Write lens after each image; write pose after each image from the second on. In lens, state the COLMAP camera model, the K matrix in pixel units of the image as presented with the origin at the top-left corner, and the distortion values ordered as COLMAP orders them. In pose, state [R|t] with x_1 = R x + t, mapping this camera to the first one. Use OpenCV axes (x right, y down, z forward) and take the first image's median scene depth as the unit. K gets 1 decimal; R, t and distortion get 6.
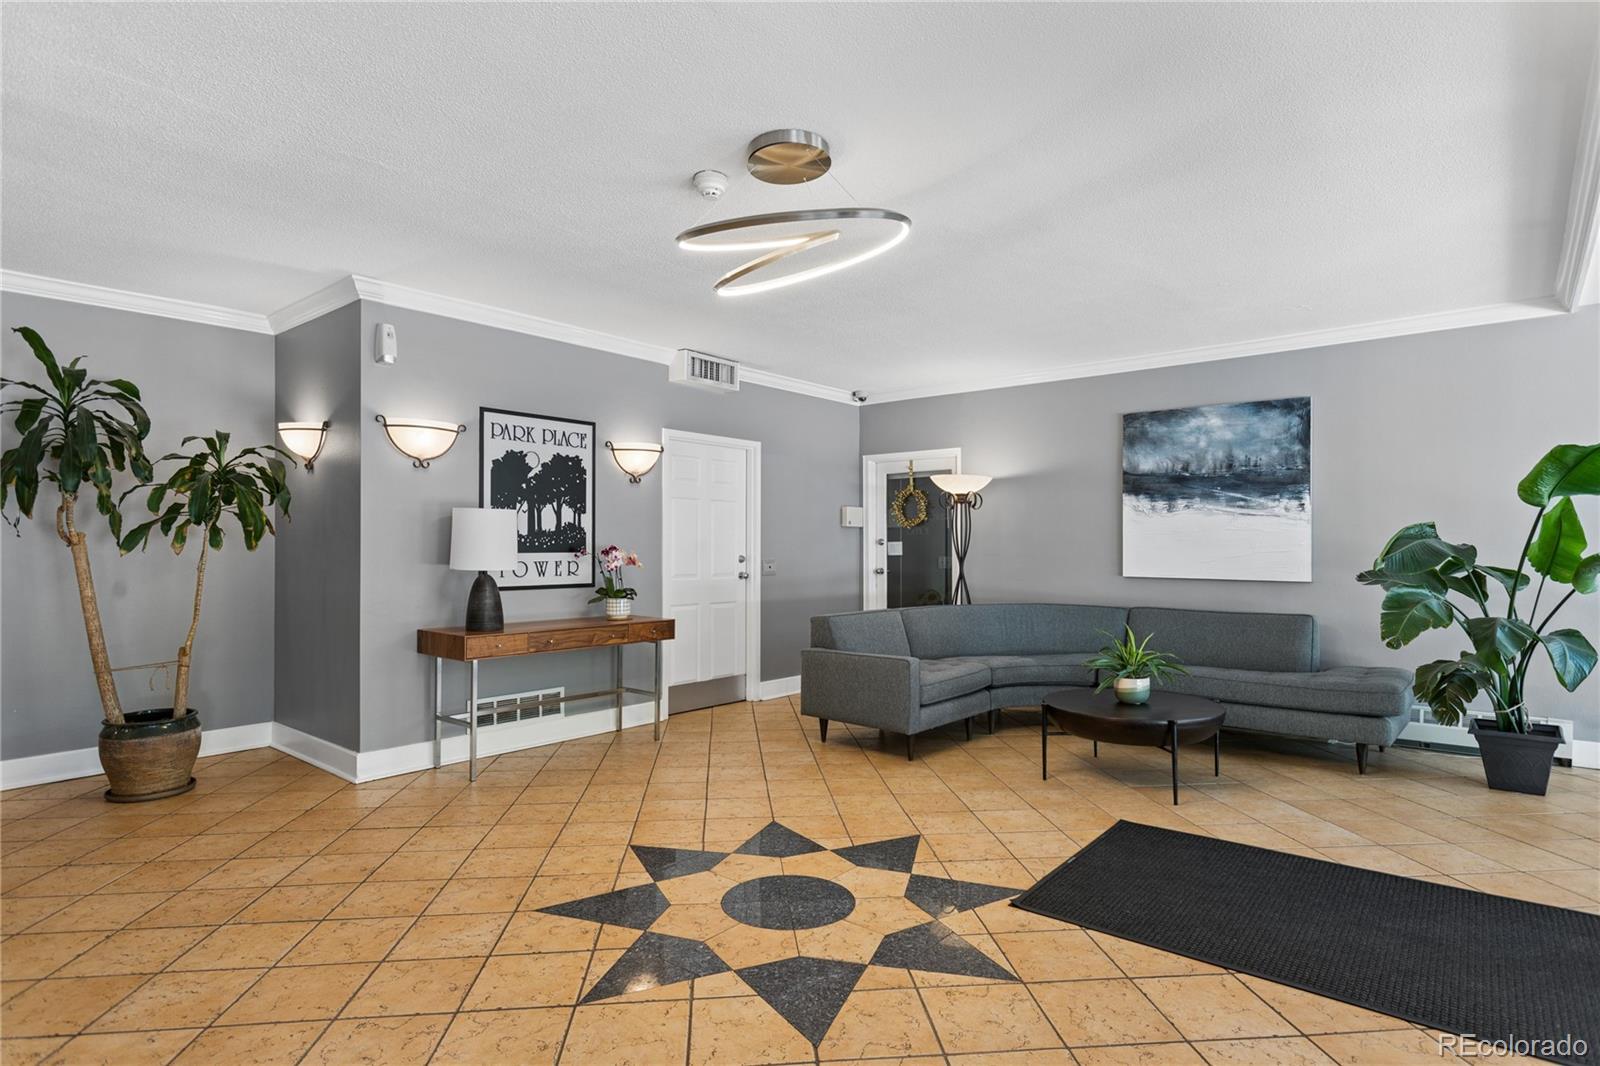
lens RADIAL K [[858.5, 0, 798.0], [0, 858.5, 539.3], [0, 0, 1]] dist [-0.038506, 0.041282]
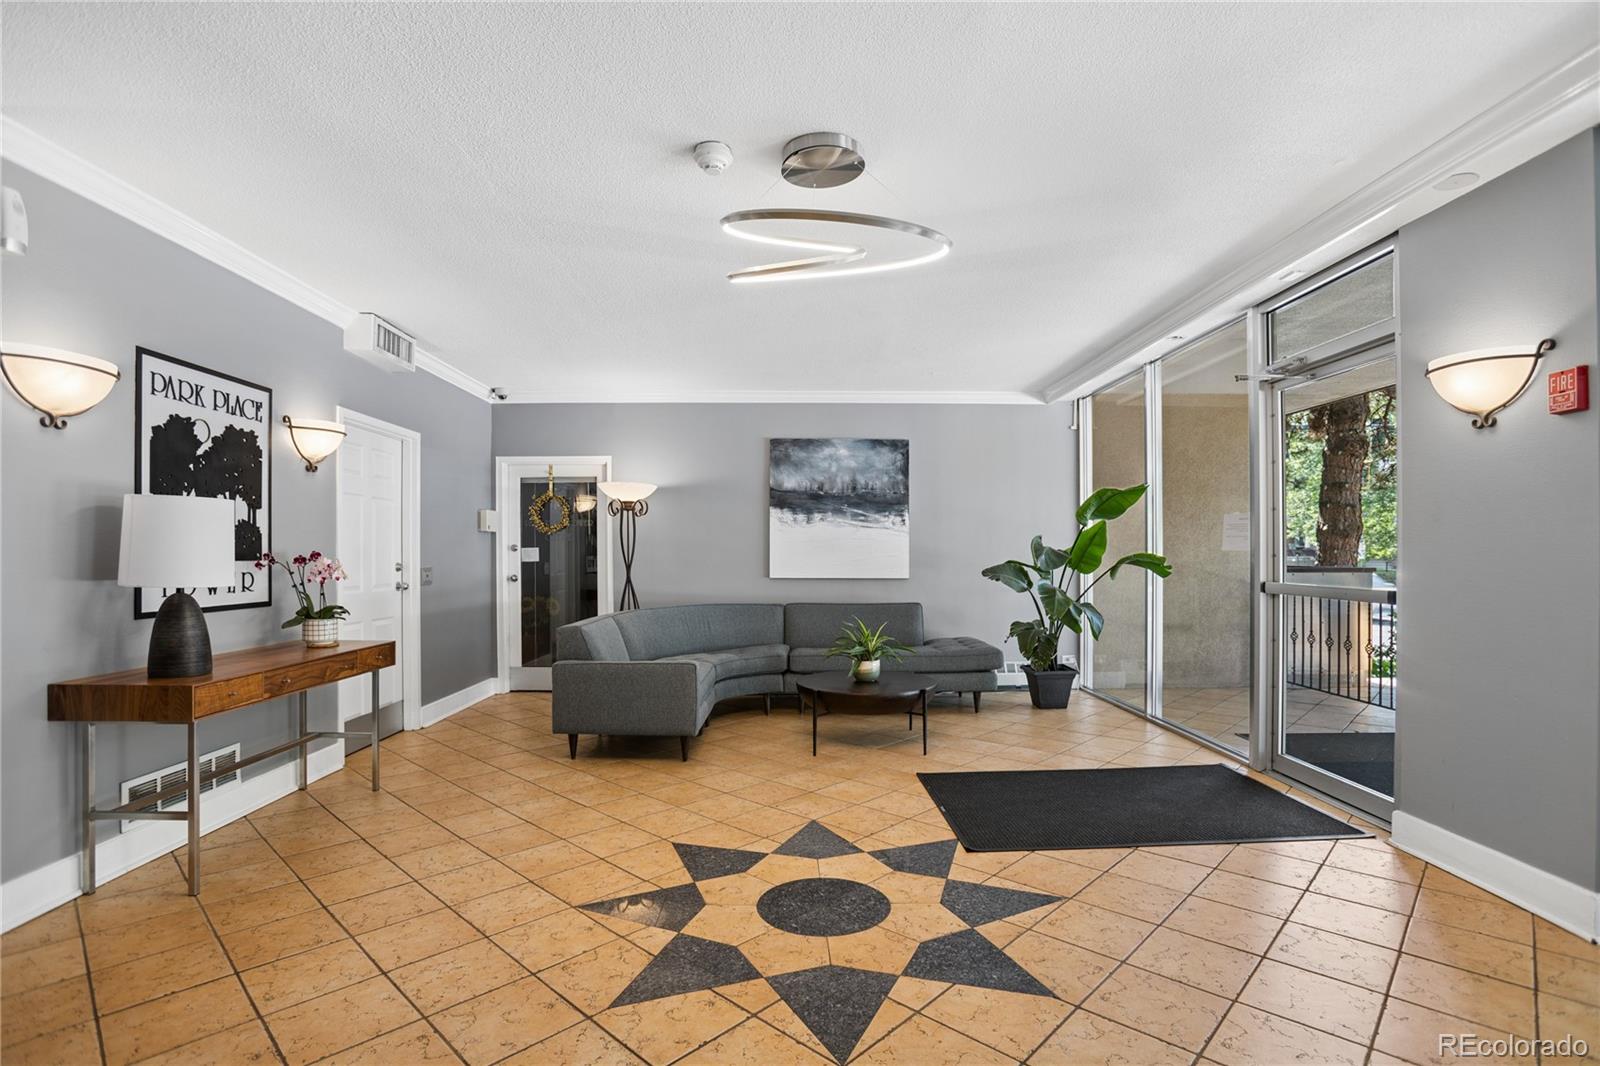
lens RADIAL K [[799.8, 0, 793.6], [0, 799.8, 543.7], [0, 0, 1]] dist [-0.061792, 0.020151]
pose [[0.745385, 0.005718, 0.666610, -0.362273], [-0.003020, 0.999982, -0.005200, 0.002883], [-0.666627, 0.001863, 0.745389, 0.183294]]
